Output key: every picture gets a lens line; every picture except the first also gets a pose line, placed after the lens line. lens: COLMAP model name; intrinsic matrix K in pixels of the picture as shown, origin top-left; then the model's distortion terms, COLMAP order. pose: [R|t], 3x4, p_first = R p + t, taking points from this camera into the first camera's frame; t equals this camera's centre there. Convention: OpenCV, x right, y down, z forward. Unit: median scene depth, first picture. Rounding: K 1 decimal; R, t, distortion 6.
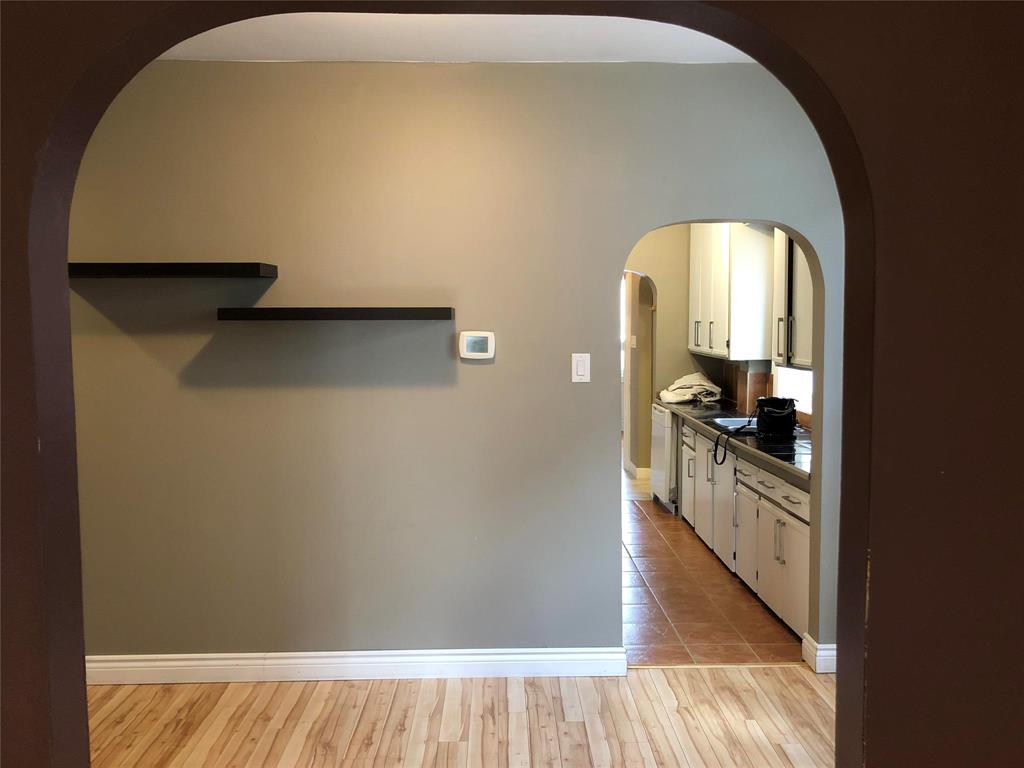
lens RADIAL K [[844.6, 0, 509.0], [0, 844.6, 385.5], [0, 0, 1]] dist [0.035472, -0.014322]
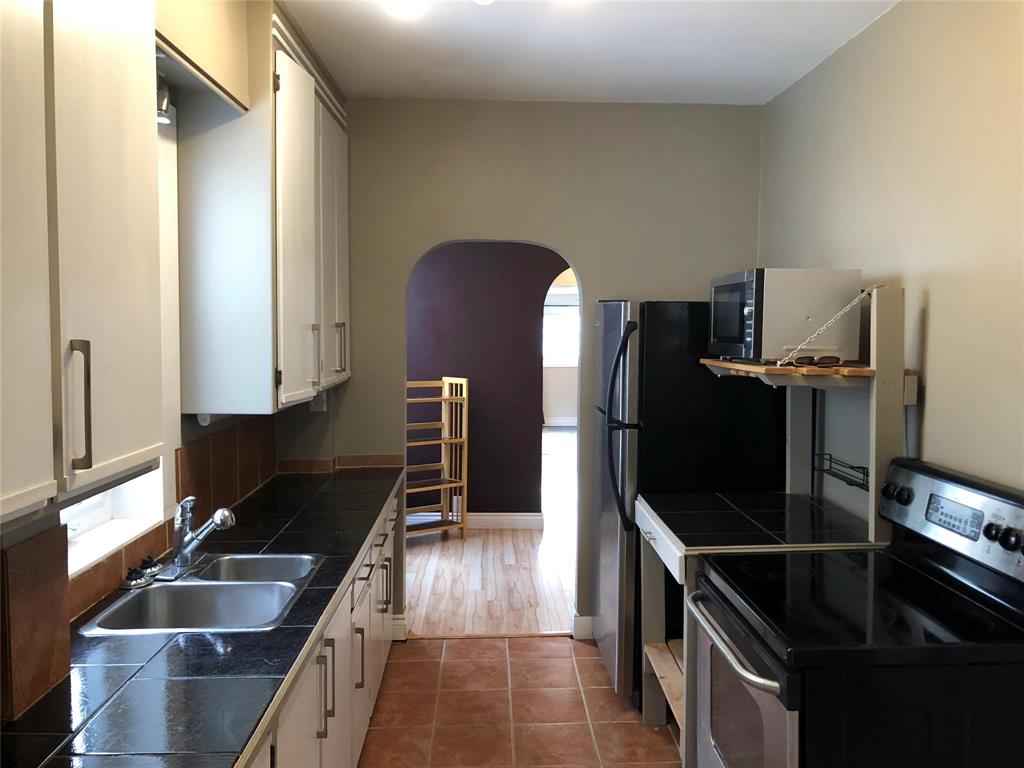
lens RADIAL K [[844.6, 0, 512.3], [0, 844.6, 381.7], [0, 0, 1]] dist [0.035472, -0.014322]
pose [[-0.999858, -0.000232, -0.016861, 0.219394], [-0.002594, 0.990124, 0.140168, -0.141377], [0.016662, 0.140192, -0.989984, 1.918964]]
